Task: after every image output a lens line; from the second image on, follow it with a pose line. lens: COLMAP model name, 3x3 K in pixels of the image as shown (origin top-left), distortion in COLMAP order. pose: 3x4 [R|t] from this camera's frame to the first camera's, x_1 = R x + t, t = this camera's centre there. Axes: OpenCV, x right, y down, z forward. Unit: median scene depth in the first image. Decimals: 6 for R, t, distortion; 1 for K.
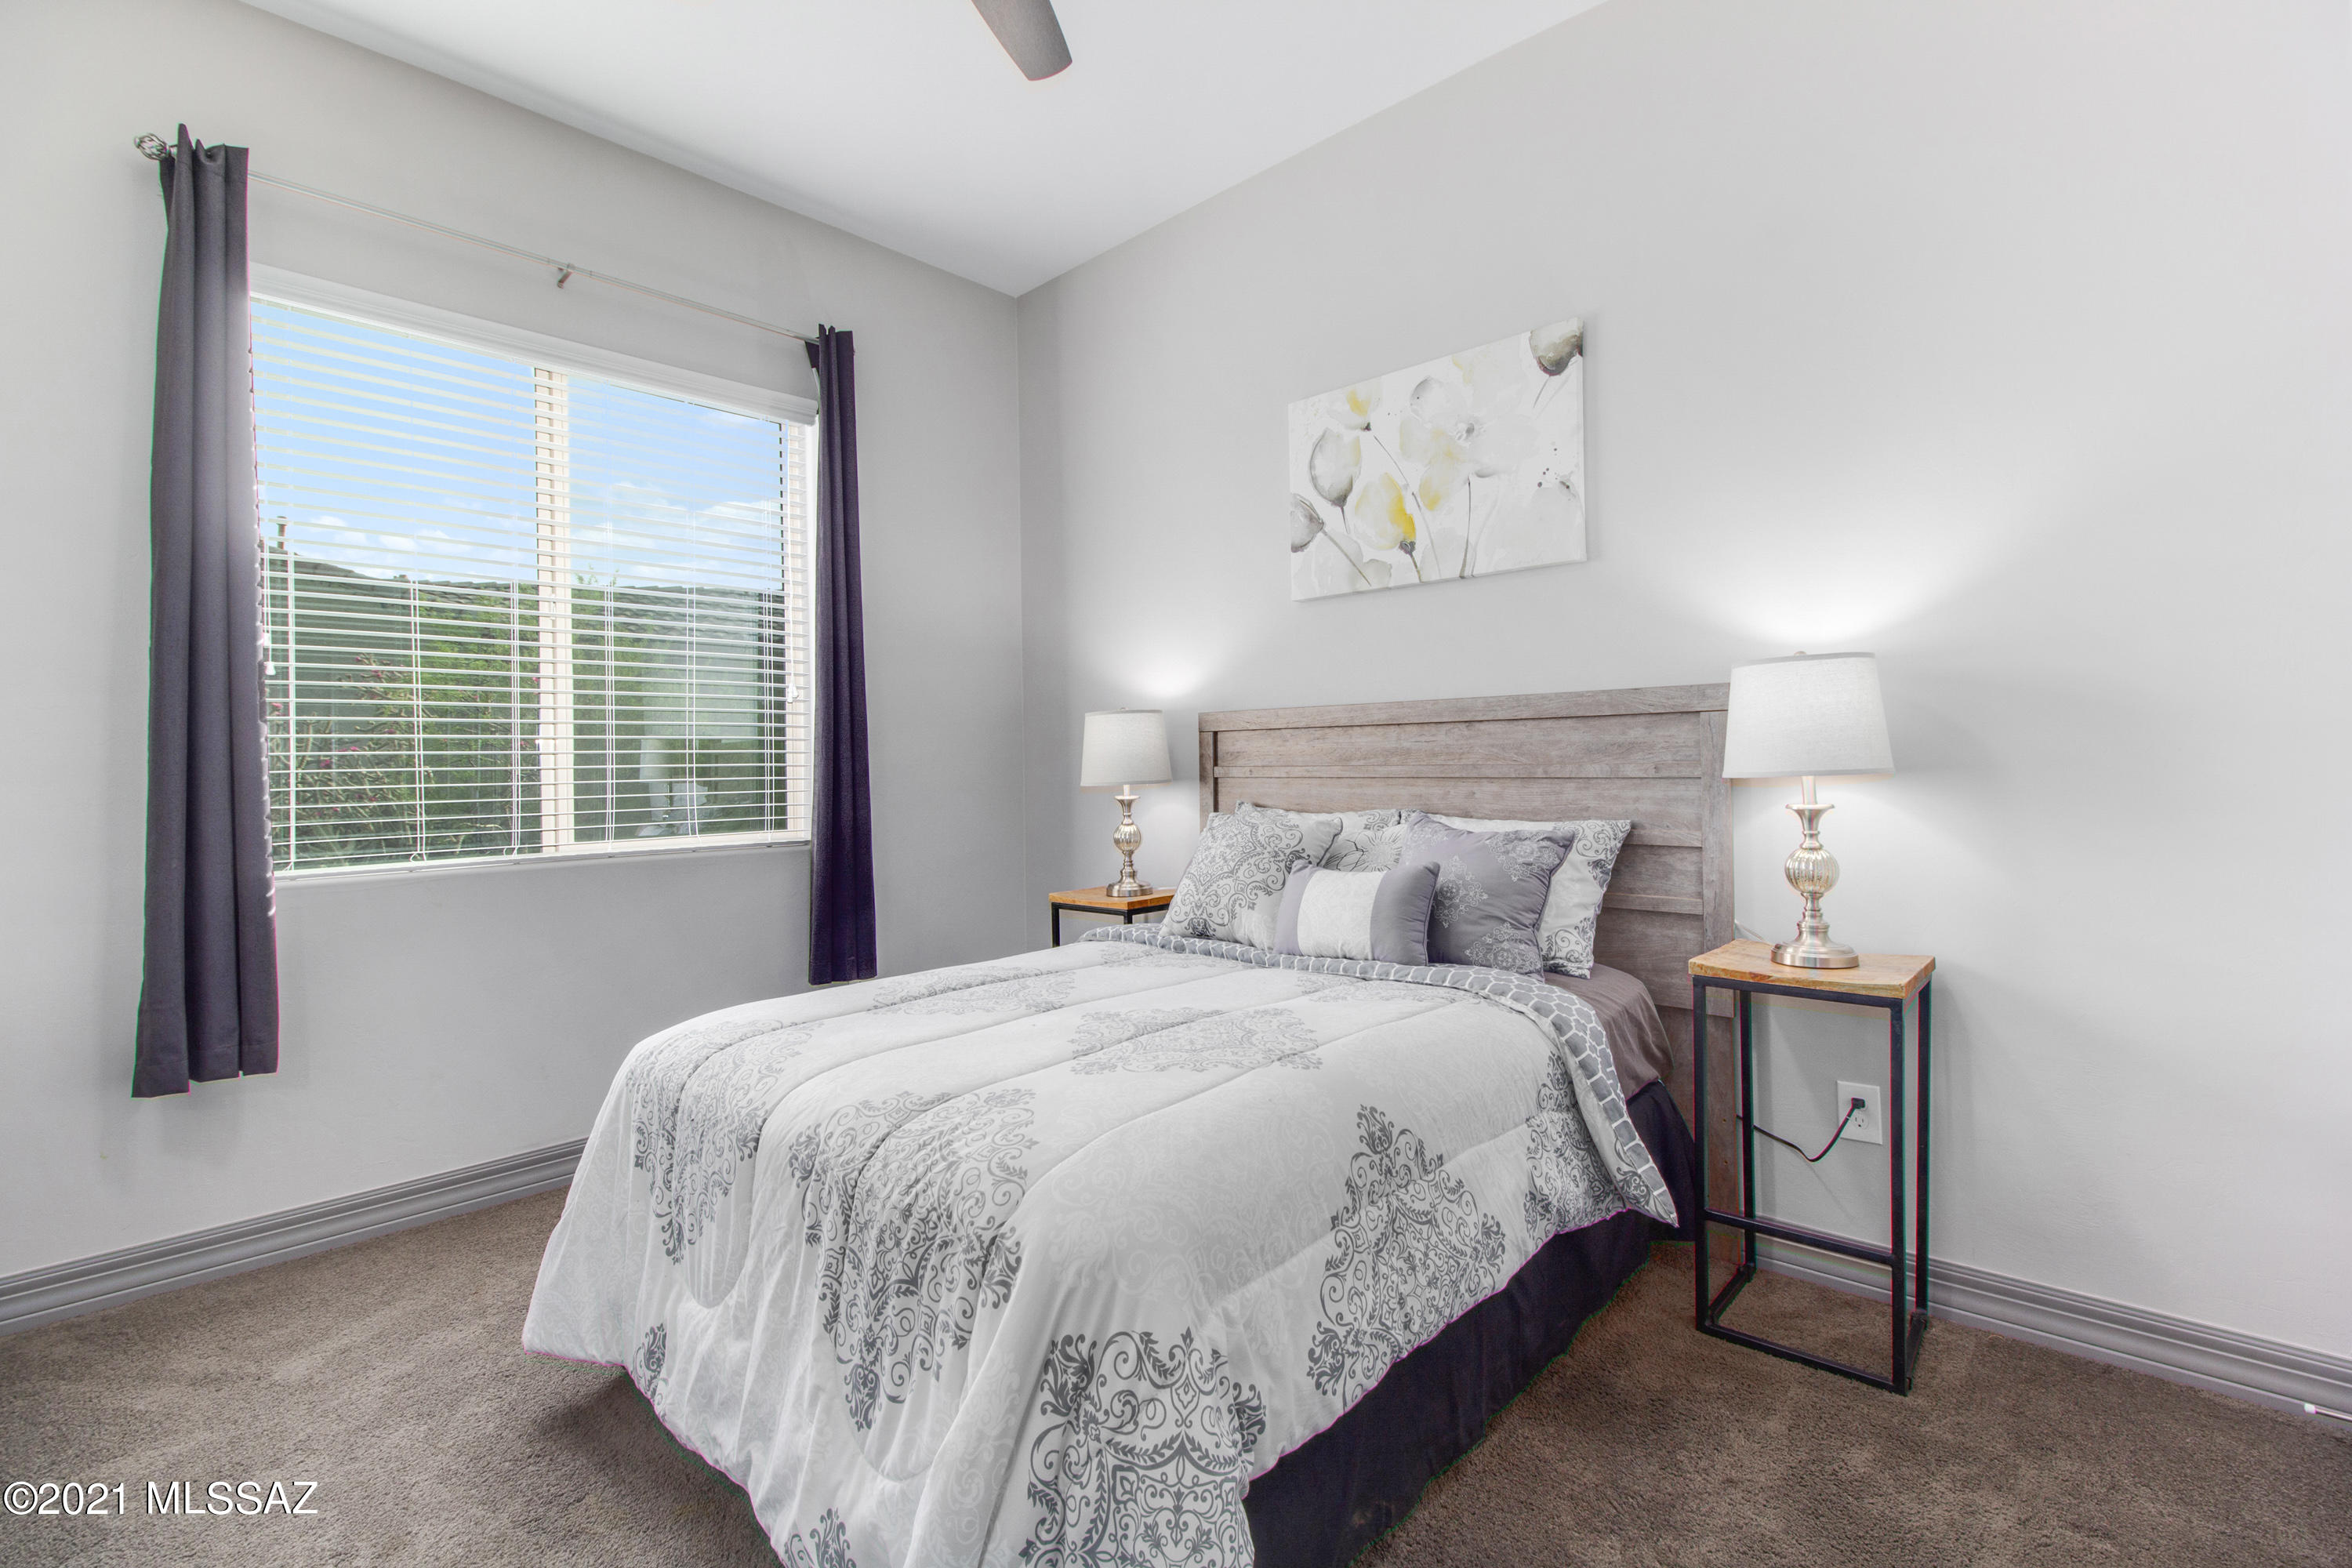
lens RADIAL K [[1000.6, 0, 1174.6], [0, 1000.6, 771.6], [0, 0, 1]] dist [-0.024846, -0.000214]
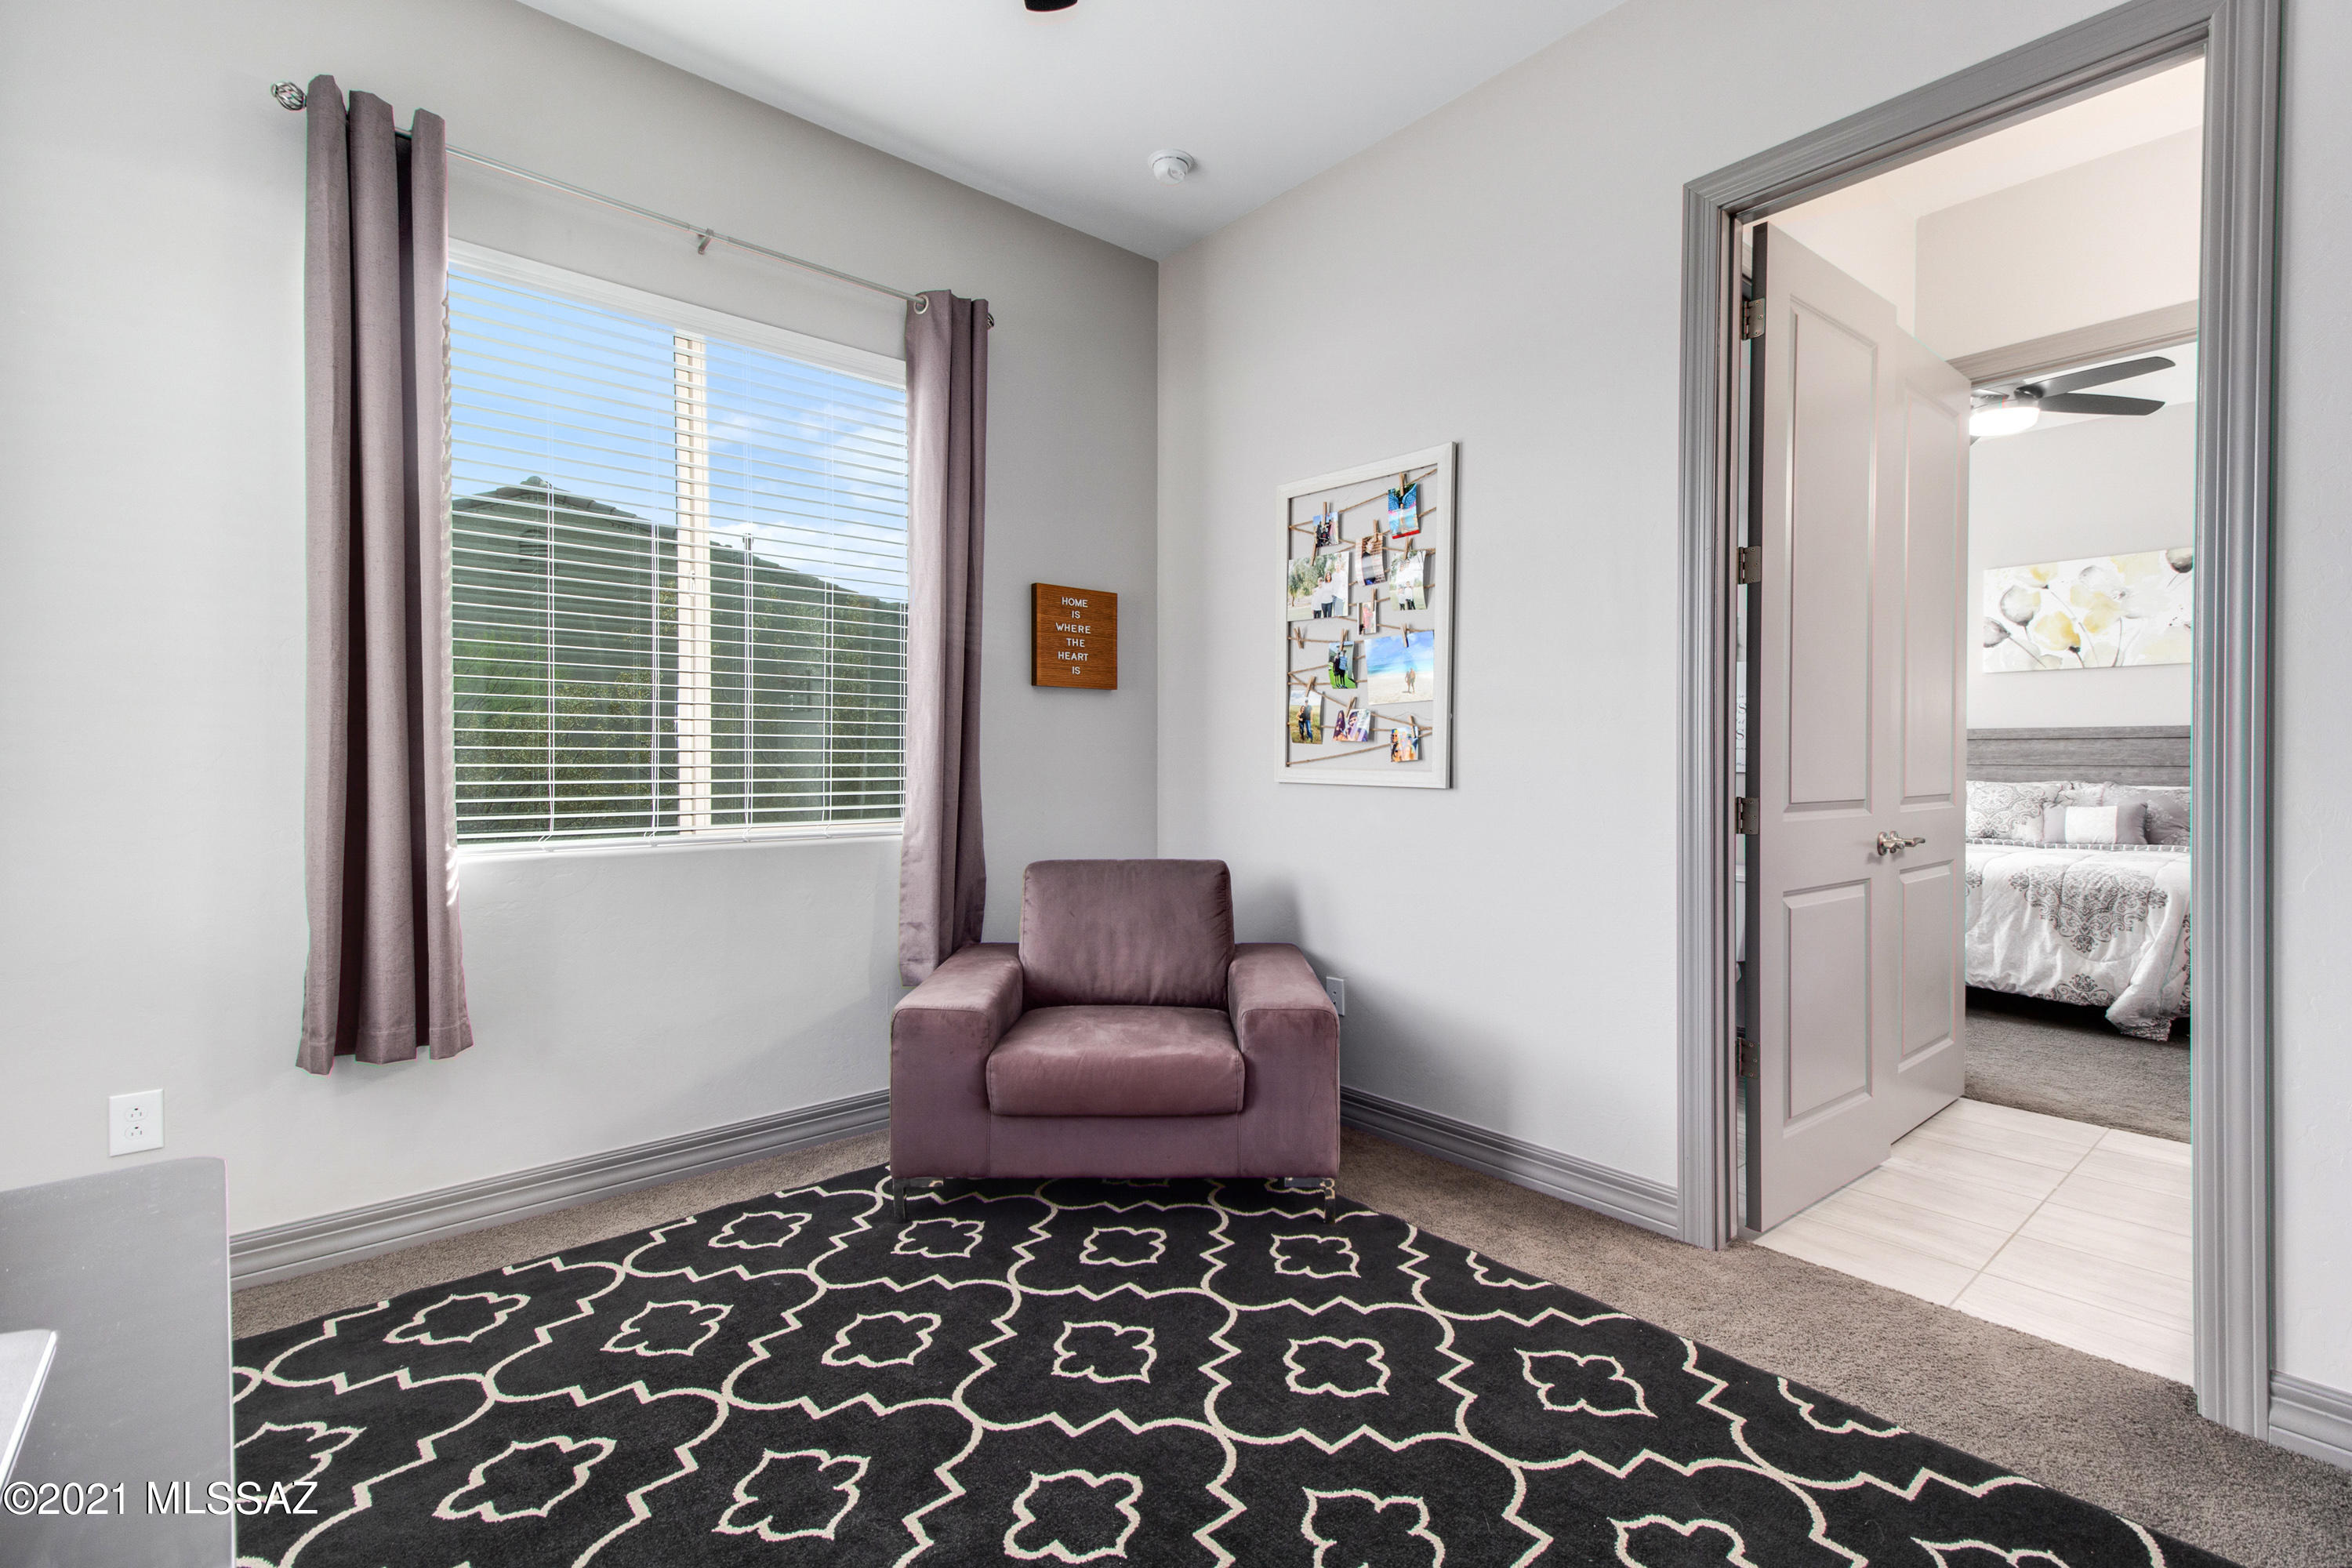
lens RADIAL K [[1088.2, 0, 1196.1], [0, 1088.2, 769.6], [0, 0, 1]] dist [0.029465, 0.000486]
pose [[0.996902, 0.022586, -0.075341, -0.090869], [-0.022449, 0.999744, 0.002658, 0.003144], [0.075381, -0.000959, 0.997154, -0.090475]]
